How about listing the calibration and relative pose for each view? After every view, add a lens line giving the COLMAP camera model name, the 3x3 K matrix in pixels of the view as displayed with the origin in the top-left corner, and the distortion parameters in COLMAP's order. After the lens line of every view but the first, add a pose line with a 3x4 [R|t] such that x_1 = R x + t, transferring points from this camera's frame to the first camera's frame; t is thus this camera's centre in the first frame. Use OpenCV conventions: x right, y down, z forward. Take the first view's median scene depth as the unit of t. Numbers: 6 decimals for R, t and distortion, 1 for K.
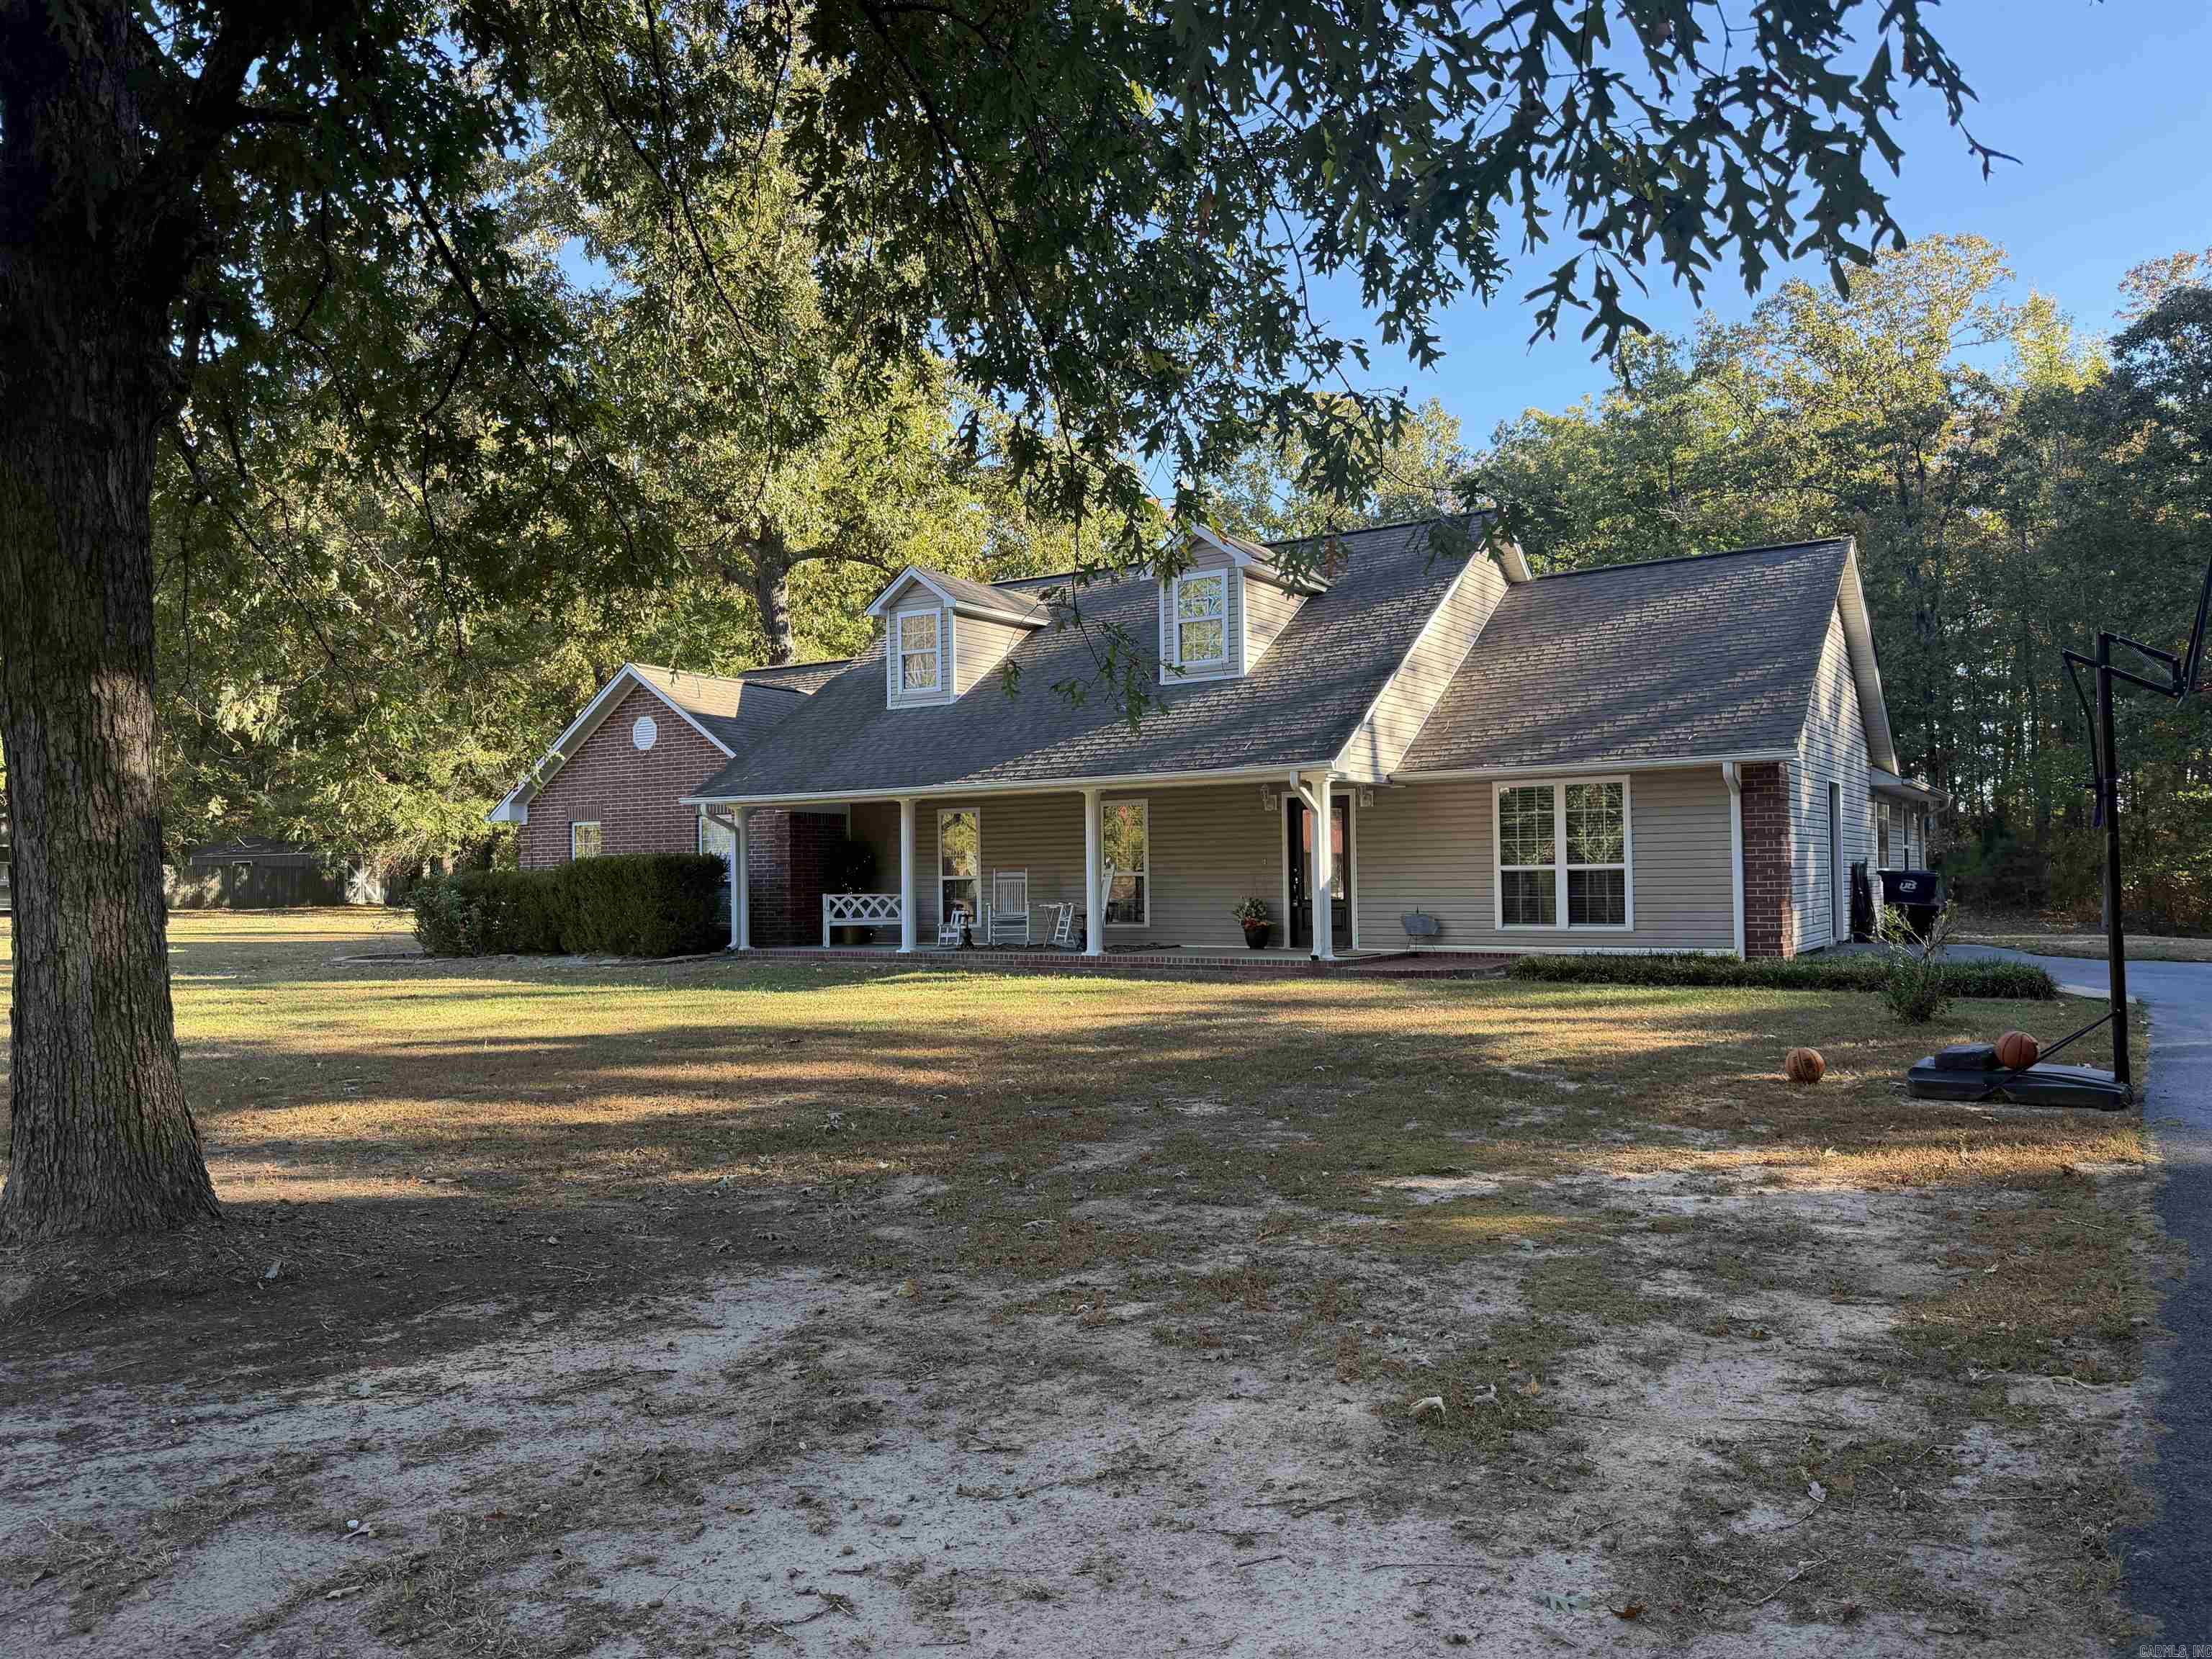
lens RADIAL K [[1556.0, 0, 1106.0], [0, 1556.0, 829.5], [0, 0, 1]] dist [0.078799, -0.096773]
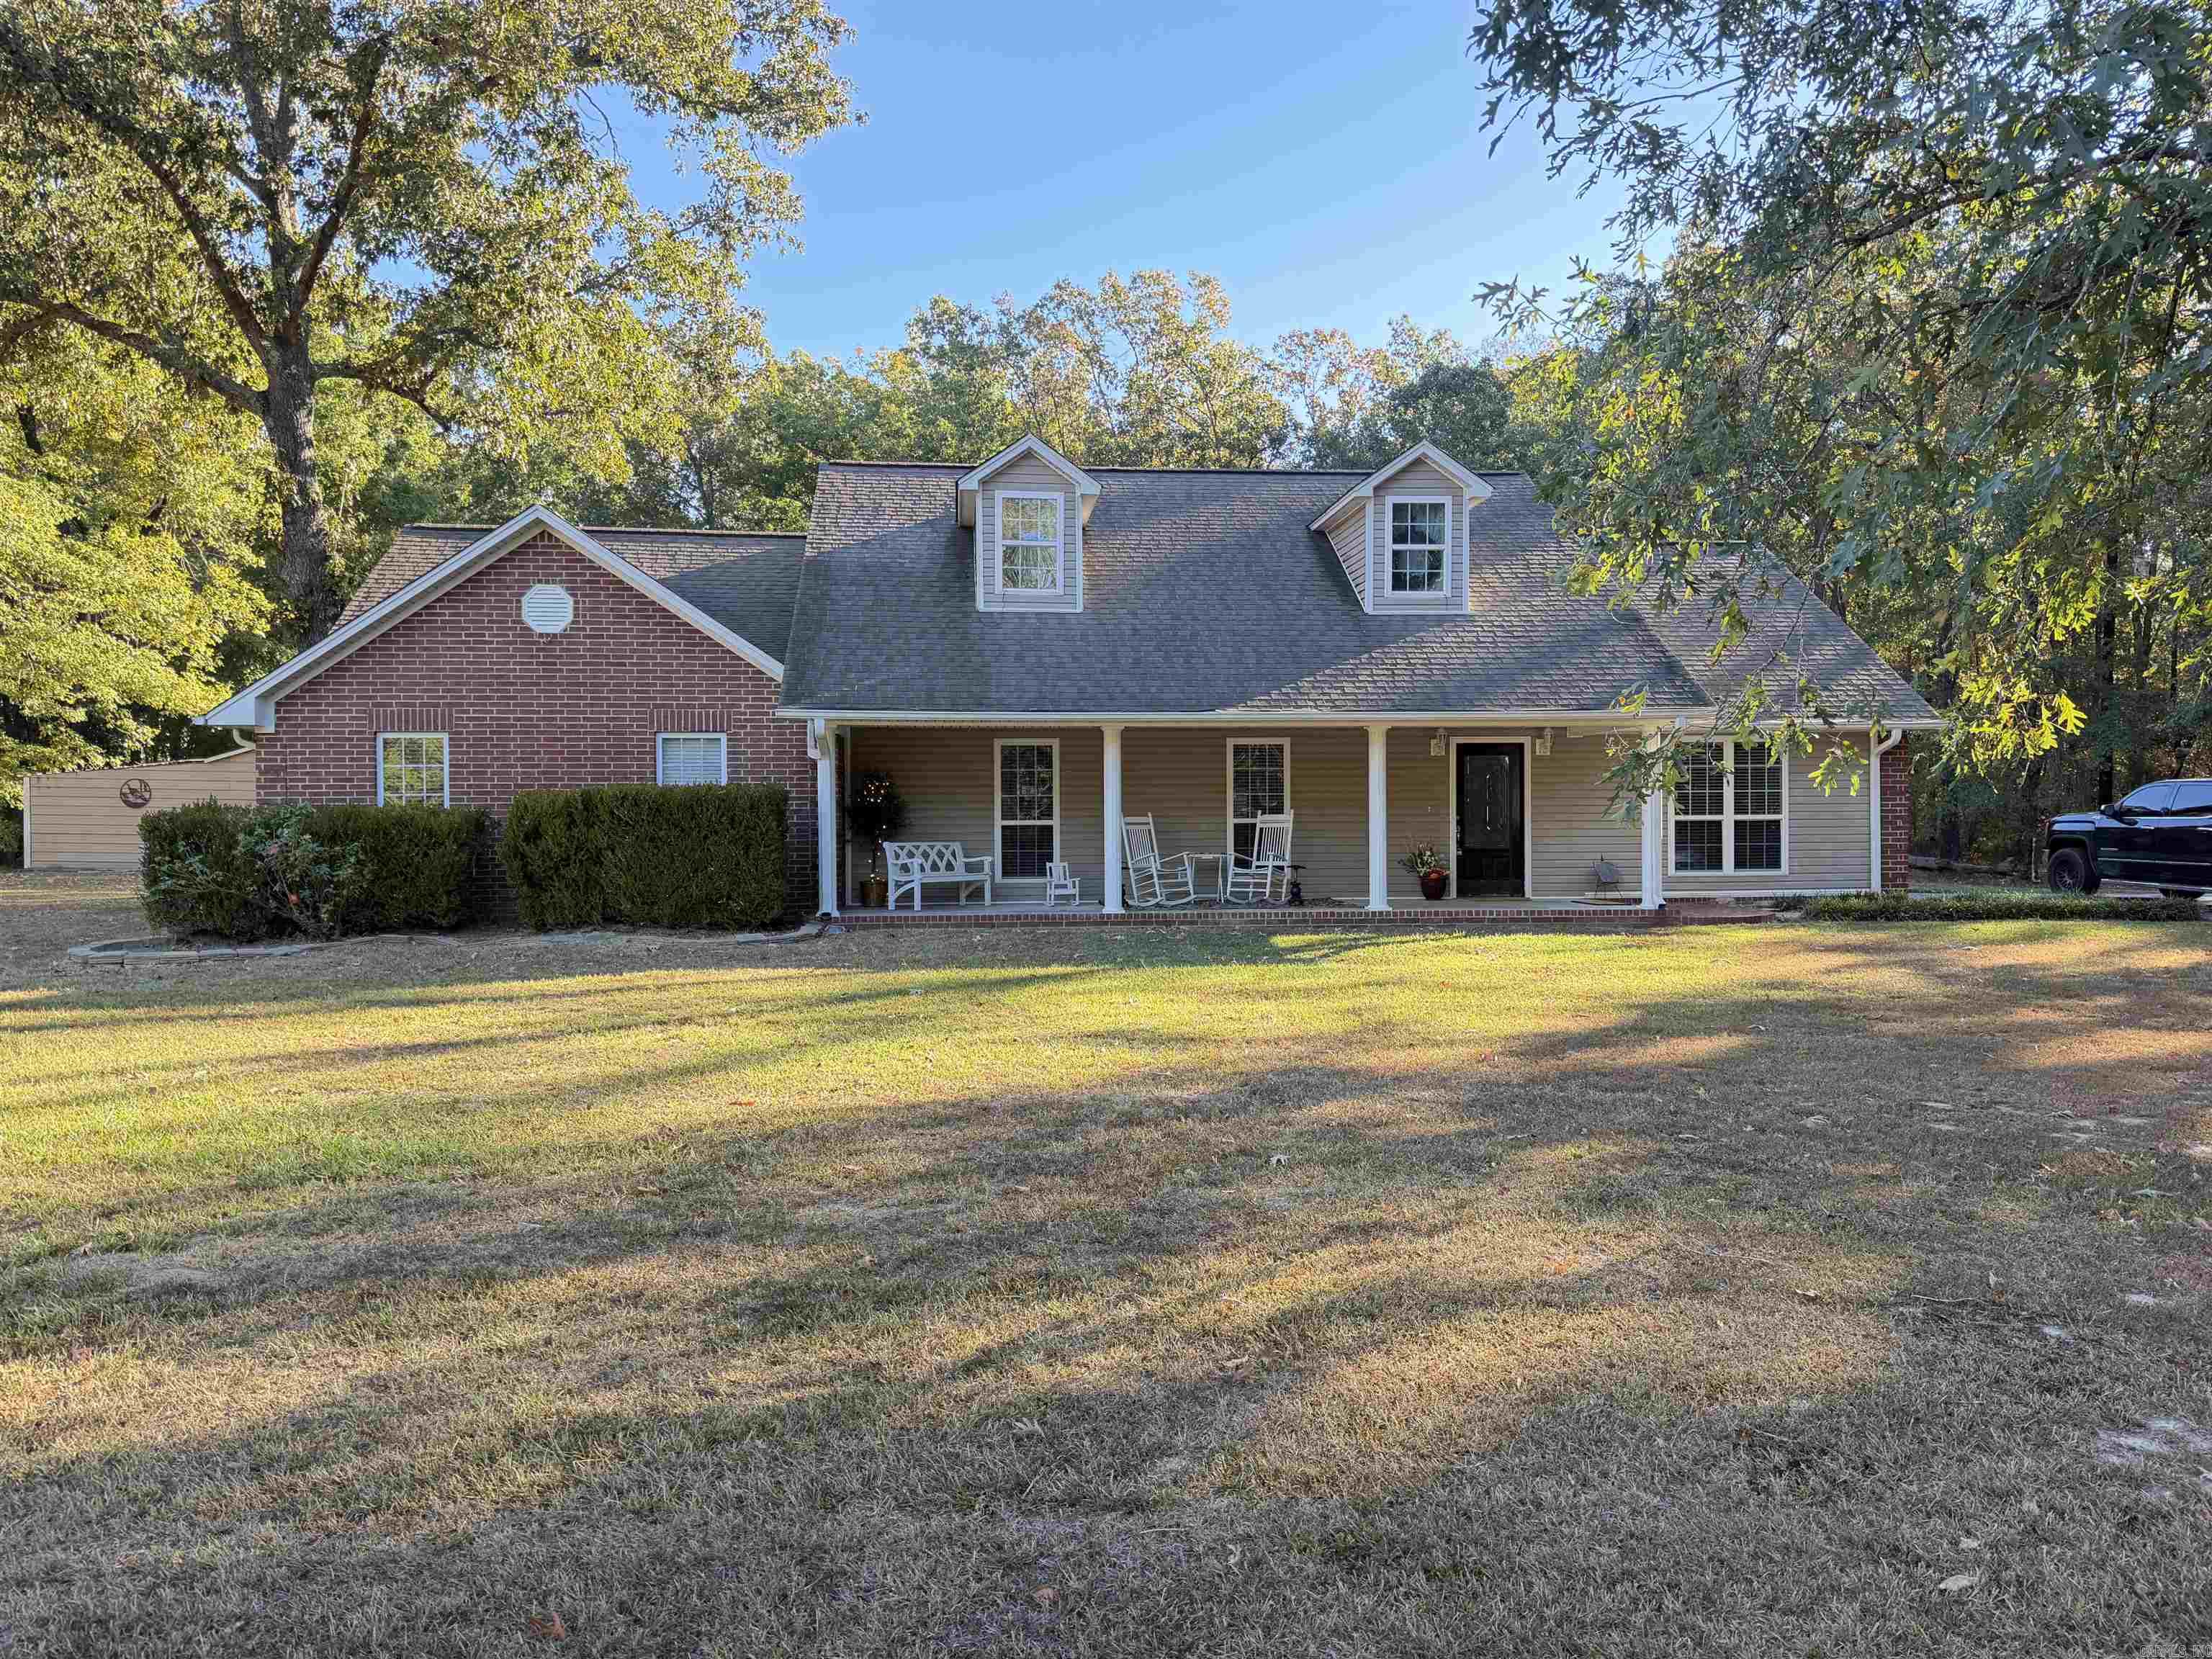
lens RADIAL K [[1556.0, 0, 1106.0], [0, 1556.0, 829.5], [0, 0, 1]] dist [0.078799, -0.096773]
pose [[0.775315, 0.008824, 0.631513, -0.694684], [-0.024716, 0.999560, 0.016377, 0.023828], [-0.631091, -0.028306, 0.775192, 0.401700]]
